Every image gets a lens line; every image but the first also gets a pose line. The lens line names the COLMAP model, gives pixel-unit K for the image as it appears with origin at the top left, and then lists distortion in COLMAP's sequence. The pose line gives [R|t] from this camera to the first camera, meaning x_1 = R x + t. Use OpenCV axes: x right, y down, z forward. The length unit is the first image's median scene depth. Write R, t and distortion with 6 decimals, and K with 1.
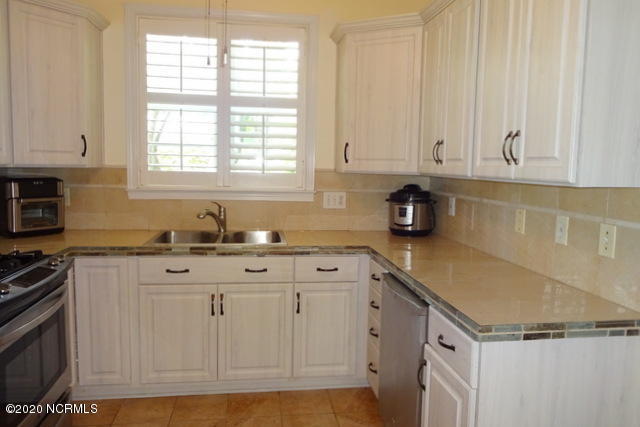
lens RADIAL K [[469.9, 0, 316.2], [0, 469.9, 209.6], [0, 0, 1]] dist [-0.007780, 0.004876]
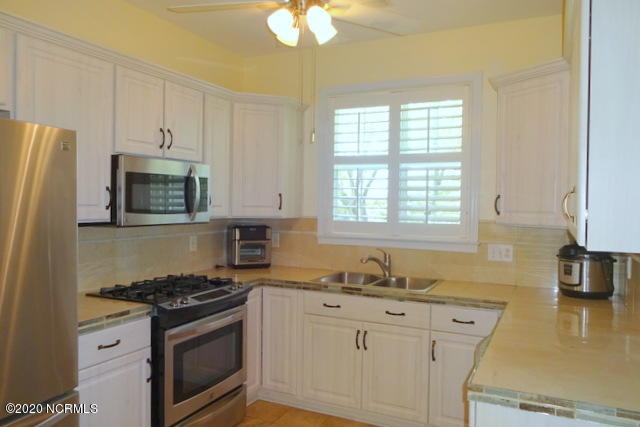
lens RADIAL K [[469.9, 0, 312.0], [0, 469.9, 212.8], [0, 0, 1]] dist [-0.007780, 0.004876]
pose [[0.826394, 0.000463, -0.563093, 0.295749], [-0.051279, 0.995906, -0.074438, -0.011265], [0.560753, 0.090390, 0.823034, -0.022683]]
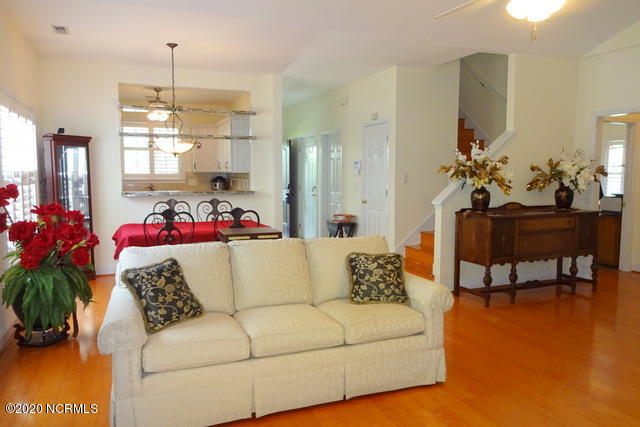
lens RADIAL K [[469.9, 0, 316.7], [0, 469.9, 210.3], [0, 0, 1]] dist [-0.007780, 0.004876]
pose [[0.970534, -0.042084, 0.237261, 0.097822], [0.044128, 0.999020, -0.003308, 0.218820], [-0.236889, 0.013680, 0.971440, -2.228873]]
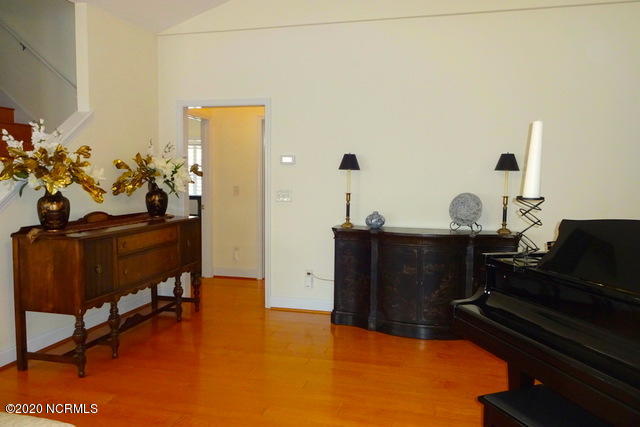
lens RADIAL K [[469.9, 0, 316.1], [0, 469.9, 211.5], [0, 0, 1]] dist [-0.007780, 0.004876]
pose [[0.378570, -0.089132, 0.921271, 0.302549], [0.084292, 0.994536, 0.061583, 0.185187], [-0.921726, 0.054342, 0.384015, -1.699558]]
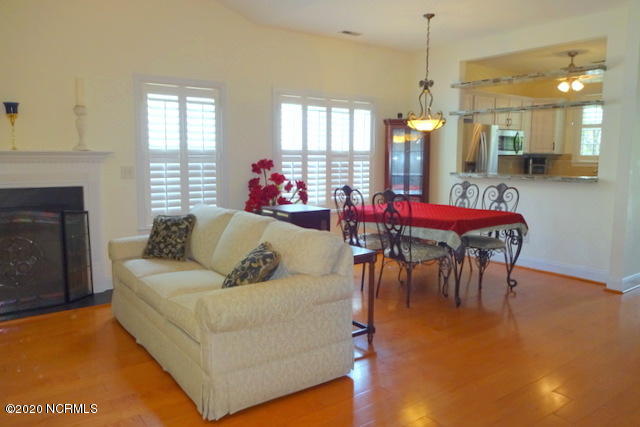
lens RADIAL K [[469.9, 0, 321.8], [0, 469.9, 214.2], [0, 0, 1]] dist [-0.007780, 0.004876]
pose [[0.480171, 0.095657, -0.871944, 1.302763], [-0.078490, 0.994734, 0.065904, 0.191377], [0.873656, 0.036794, 0.485150, -1.545193]]
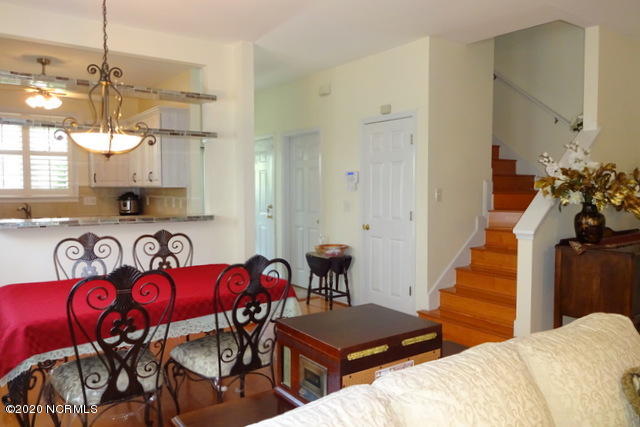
lens RADIAL K [[469.9, 0, 311.3], [0, 469.9, 209.5], [0, 0, 1]] dist [-0.007780, 0.004876]
pose [[0.881809, -0.048443, 0.469113, -0.081483], [0.065061, 0.997695, -0.019269, 0.136055], [-0.467098, 0.047513, 0.882928, -1.425289]]
